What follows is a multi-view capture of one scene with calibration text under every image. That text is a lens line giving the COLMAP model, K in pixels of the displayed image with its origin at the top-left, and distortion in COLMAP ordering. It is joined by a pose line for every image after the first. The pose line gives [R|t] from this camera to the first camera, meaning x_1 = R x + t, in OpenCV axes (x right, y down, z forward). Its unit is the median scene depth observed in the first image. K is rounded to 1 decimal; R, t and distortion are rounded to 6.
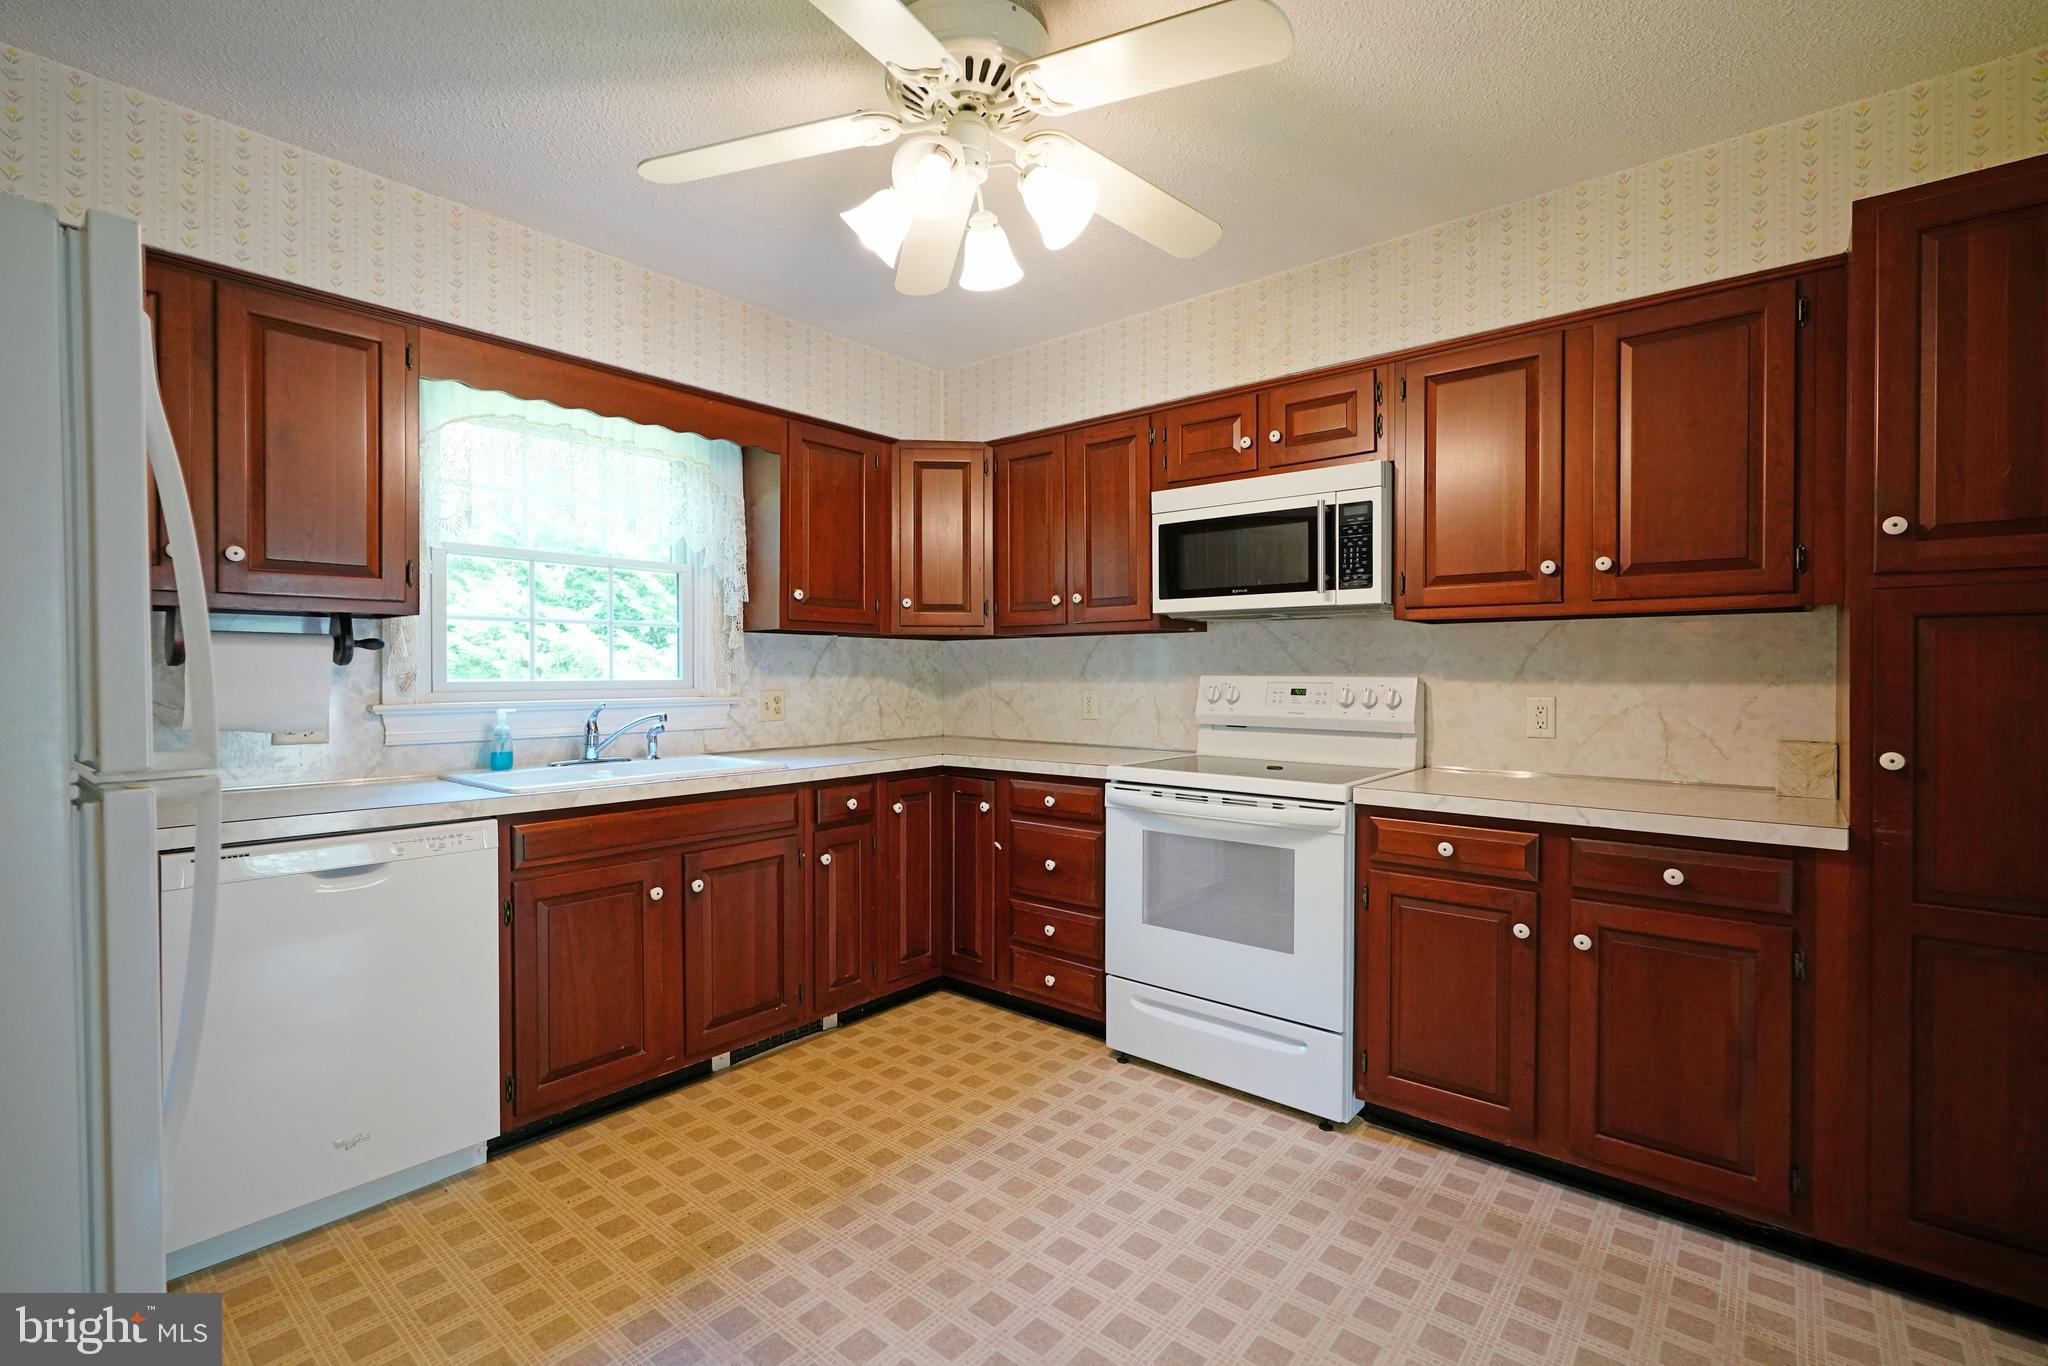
lens RADIAL K [[913.1, 0, 1019.6], [0, 913.1, 677.1], [0, 0, 1]] dist [-0.011030, 0.000874]
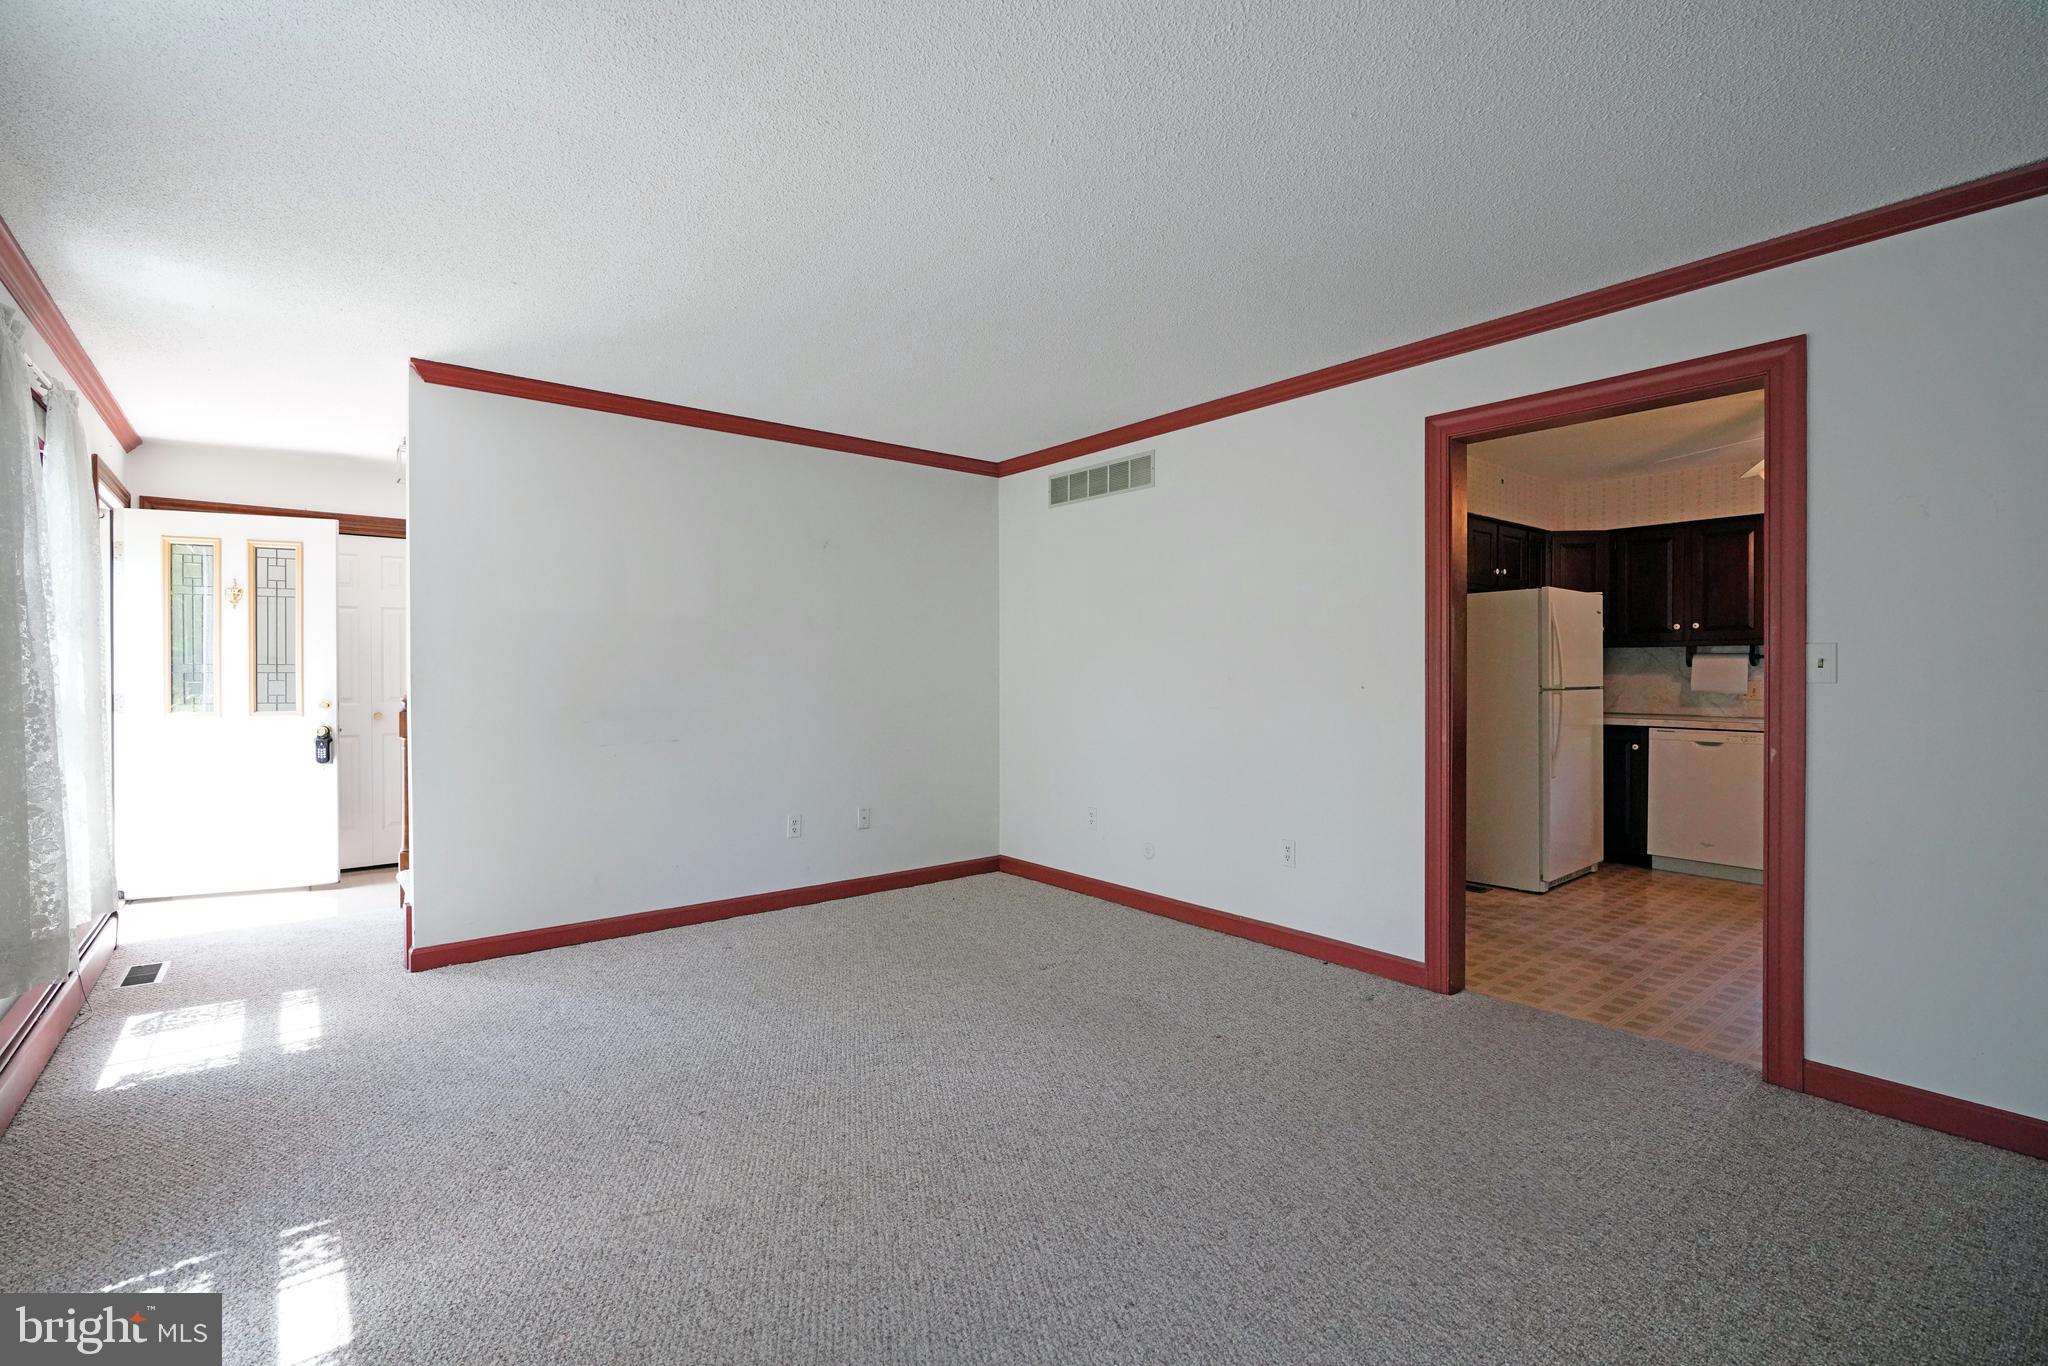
lens RADIAL K [[912.4, 0, 1018.7], [0, 912.4, 682.9], [0, 0, 1]] dist [-0.017341, 0.006621]
pose [[-0.186621, 0.014331, -0.982328, 1.610508], [-0.004170, 0.999873, 0.015380, 0.001256], [0.982423, 0.006966, -0.186537, -0.356919]]
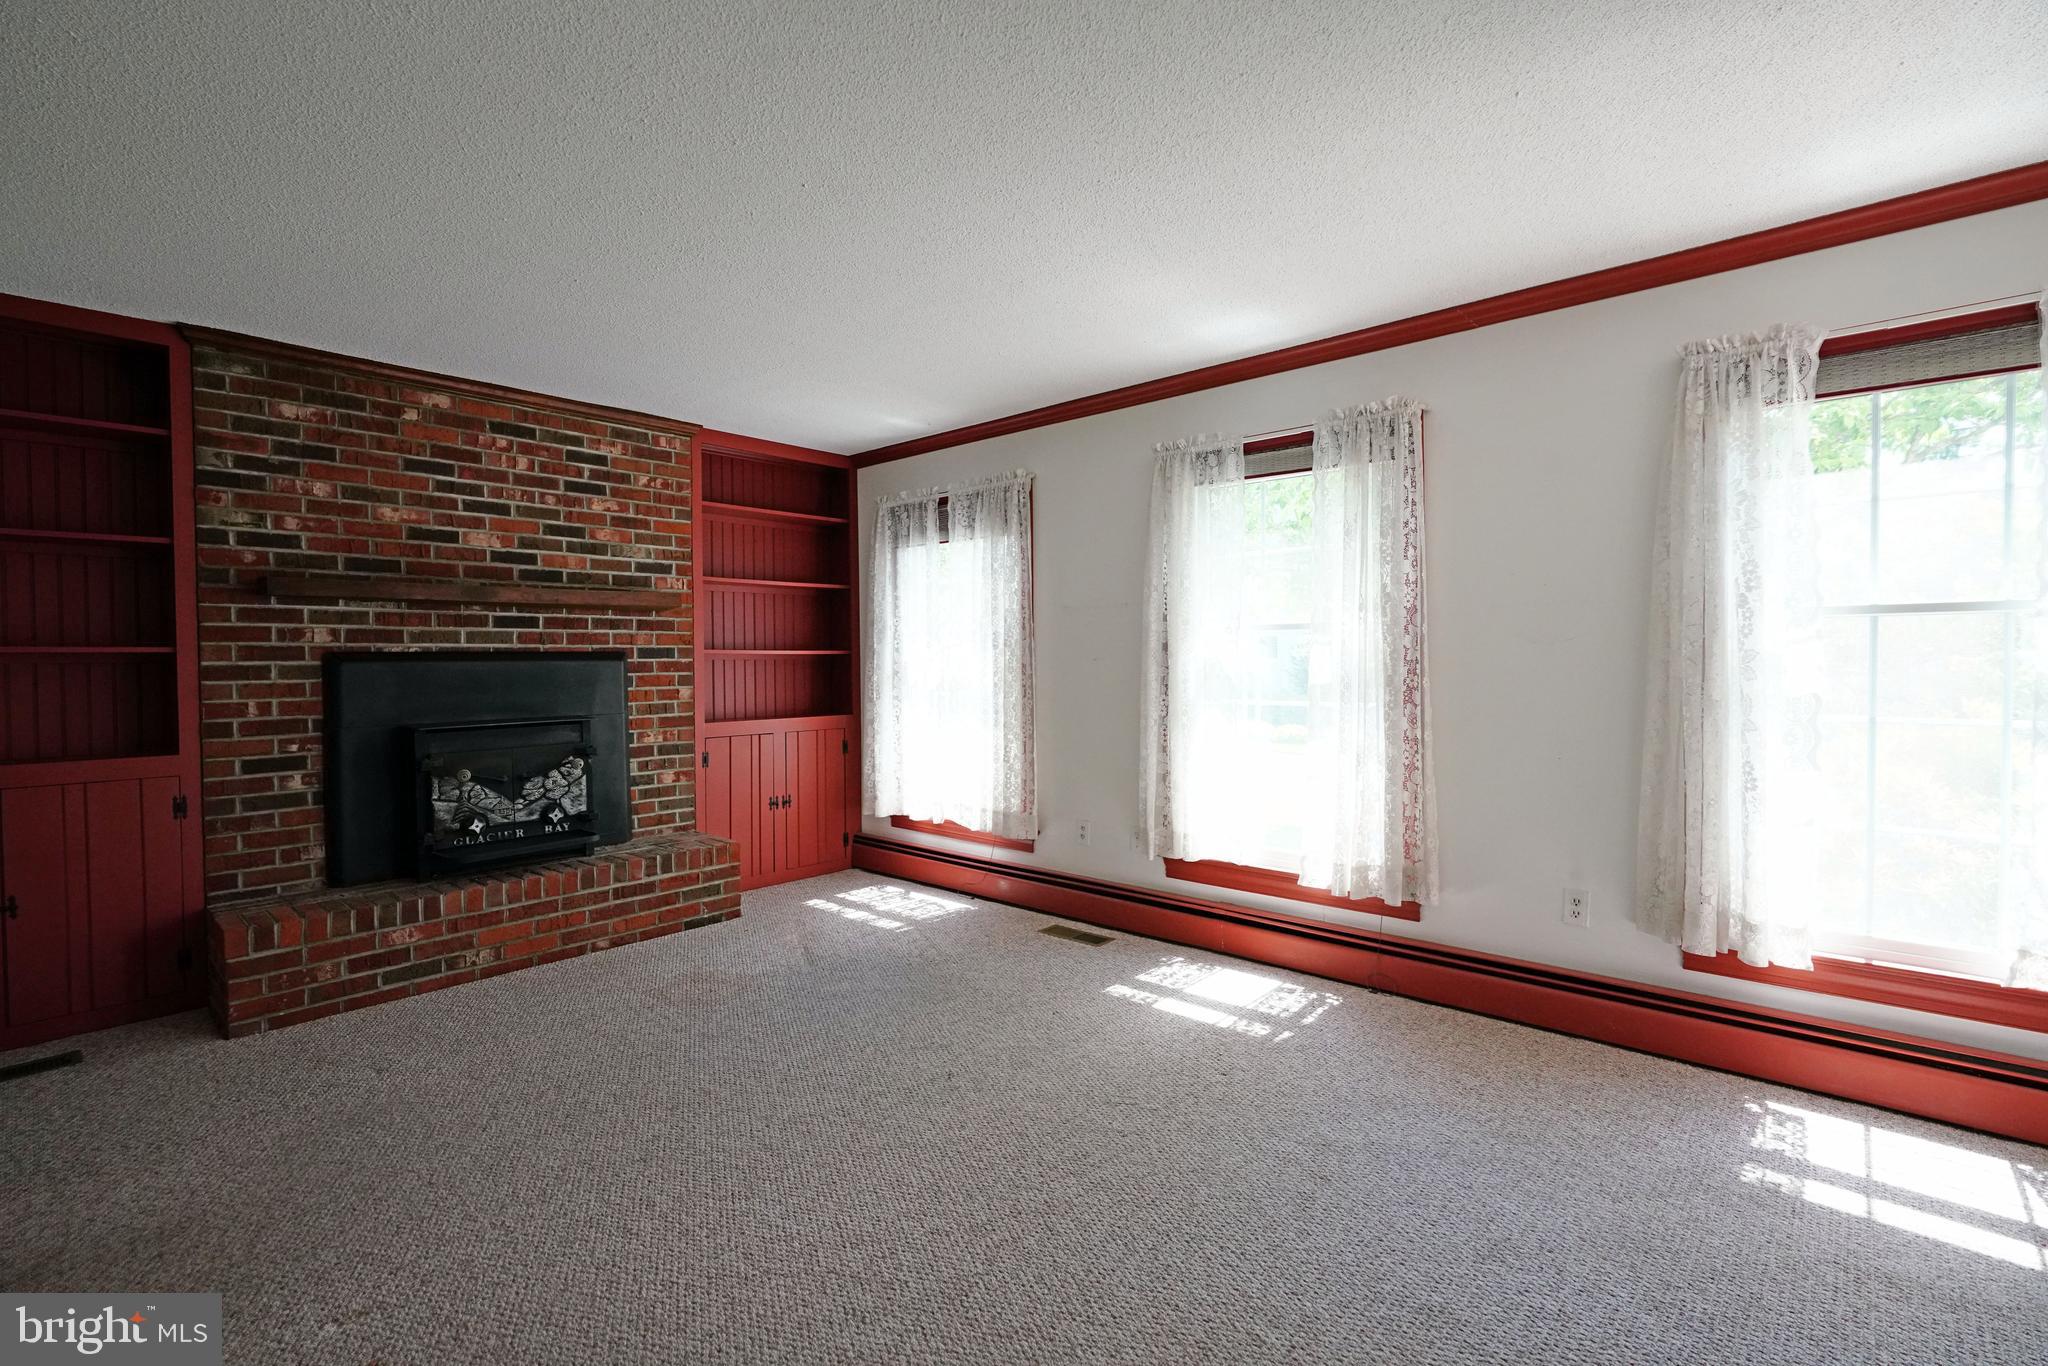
lens RADIAL K [[912.4, 0, 1018.7], [0, 912.4, 682.9], [0, 0, 1]] dist [-0.017341, 0.006621]
pose [[0.030630, -0.024944, 0.999220, -0.034638], [0.012346, 0.999622, 0.024576, -0.007106], [-0.999455, 0.011583, 0.030926, -0.752666]]
